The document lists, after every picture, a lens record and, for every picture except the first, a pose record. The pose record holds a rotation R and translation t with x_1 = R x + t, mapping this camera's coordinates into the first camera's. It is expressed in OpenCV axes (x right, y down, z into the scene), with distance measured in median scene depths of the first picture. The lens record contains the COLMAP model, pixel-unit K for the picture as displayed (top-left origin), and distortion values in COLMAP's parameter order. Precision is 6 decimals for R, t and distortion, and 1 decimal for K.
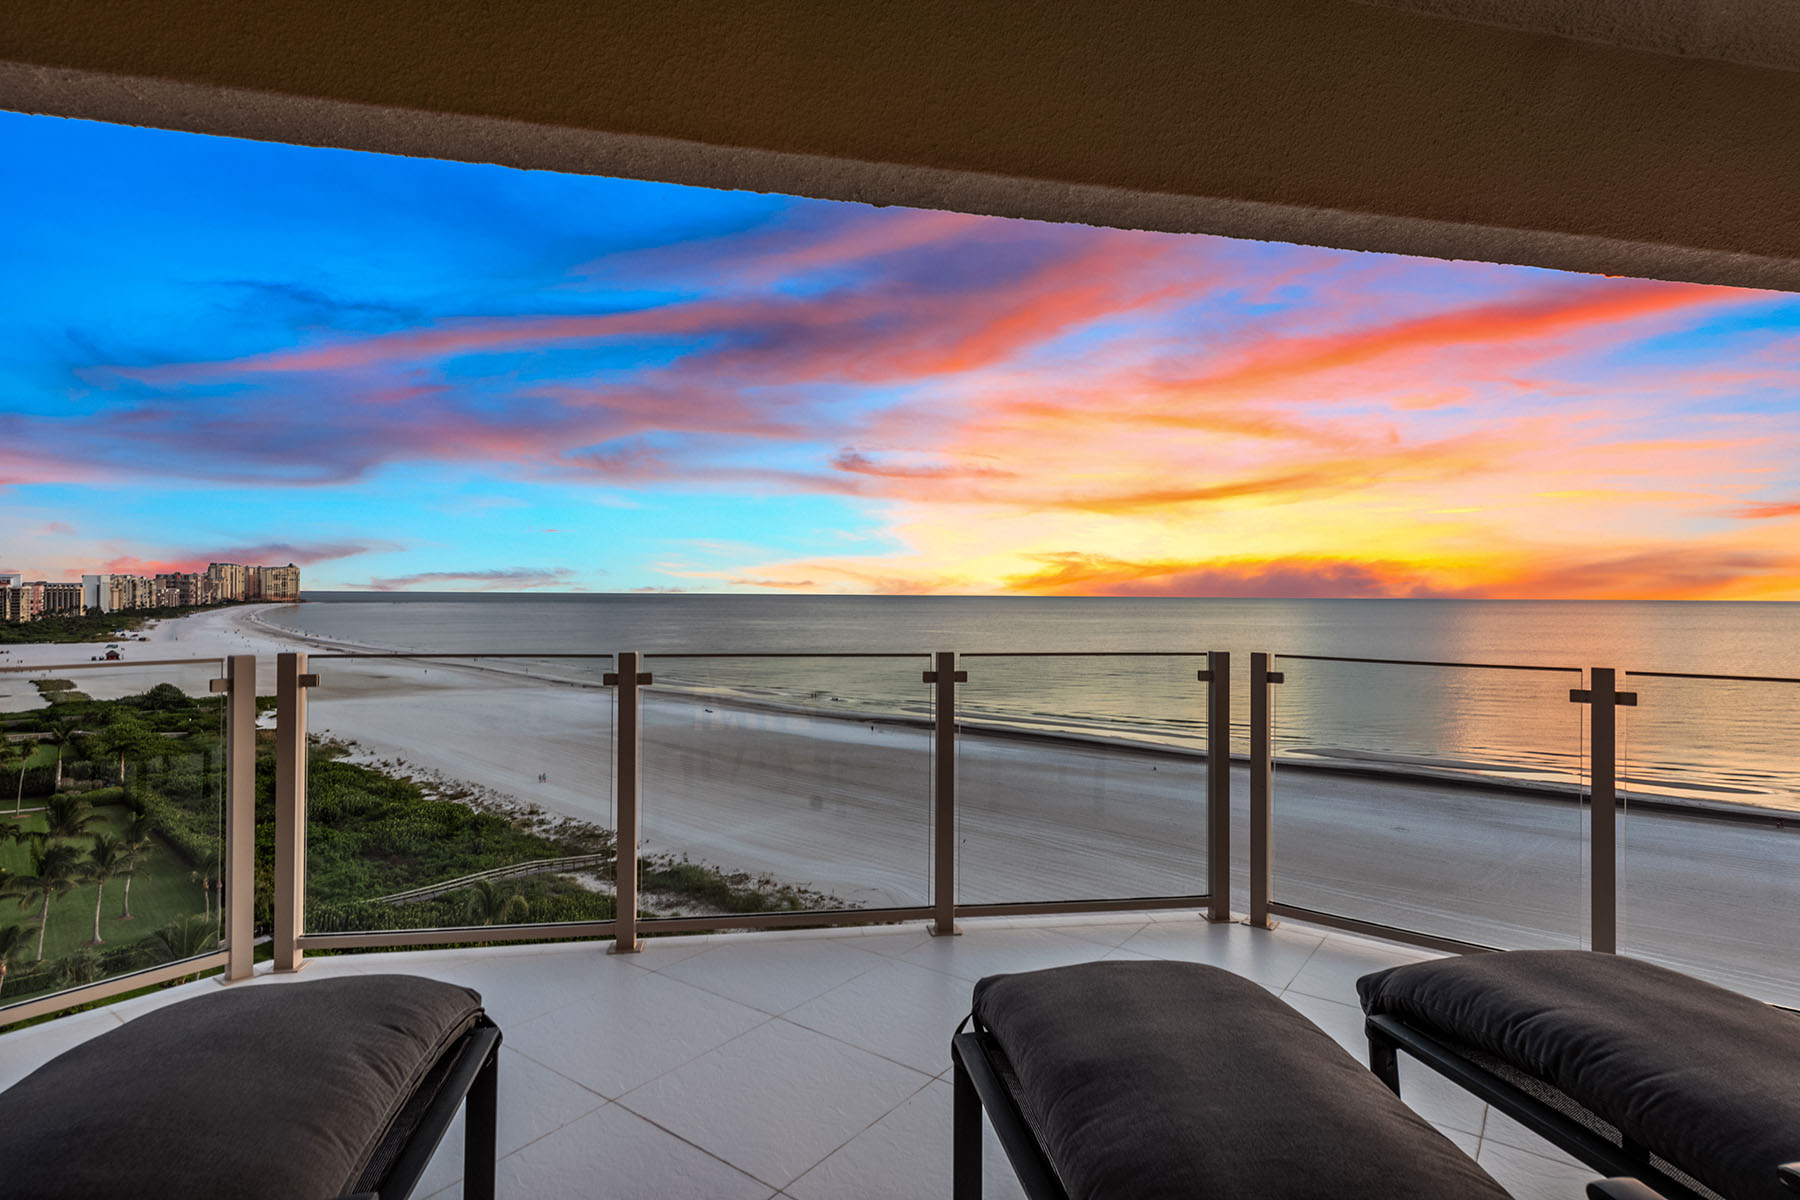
lens RADIAL K [[930.8, 0, 895.0], [0, 930.8, 605.1], [0, 0, 1]] dist [0.003474, 0.000870]
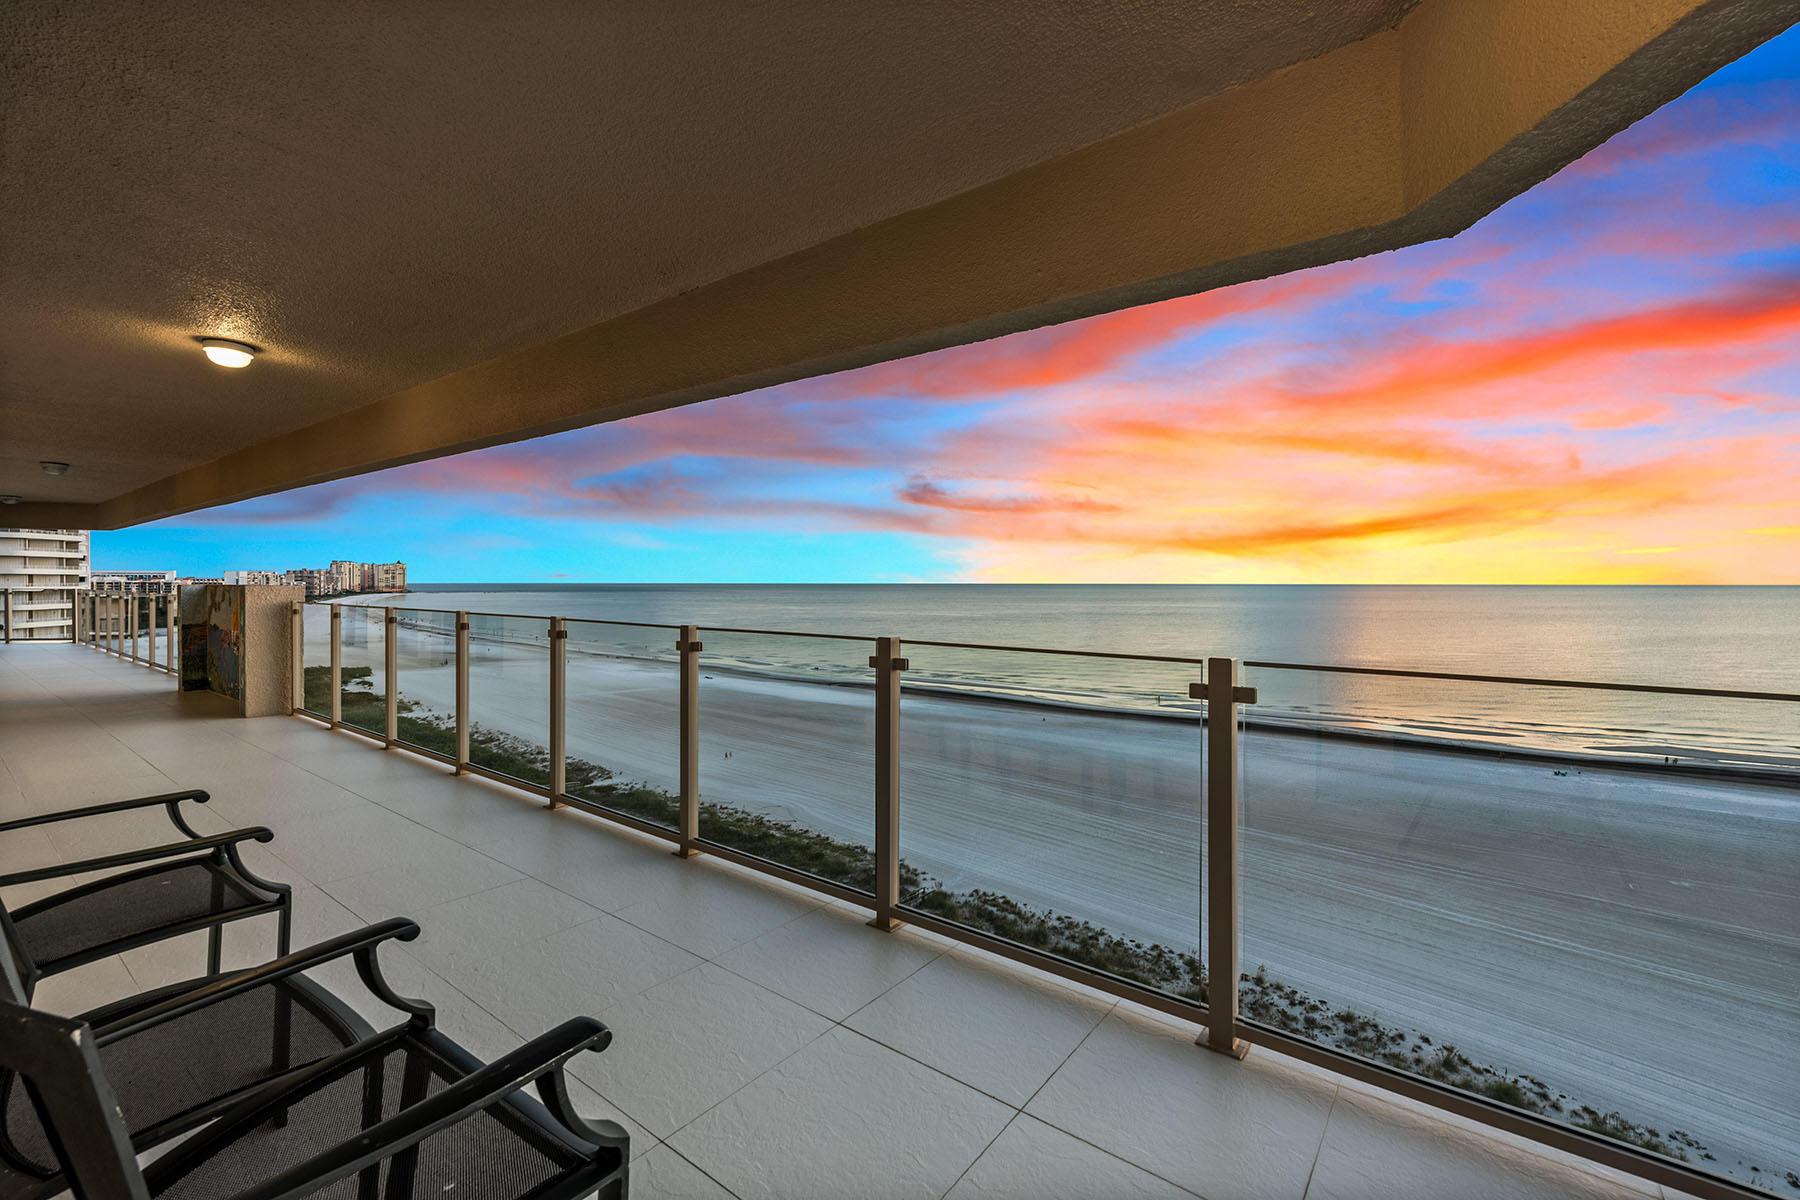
lens RADIAL K [[766.4, 0, 905.4], [0, 766.4, 592.0], [0, 0, 1]] dist [0.000959, 0.000242]
pose [[0.999994, -0.001962, 0.002917, -0.063154], [0.001959, 0.999998, 0.000778, -0.065924], [-0.002918, -0.000772, 0.999995, 0.316889]]
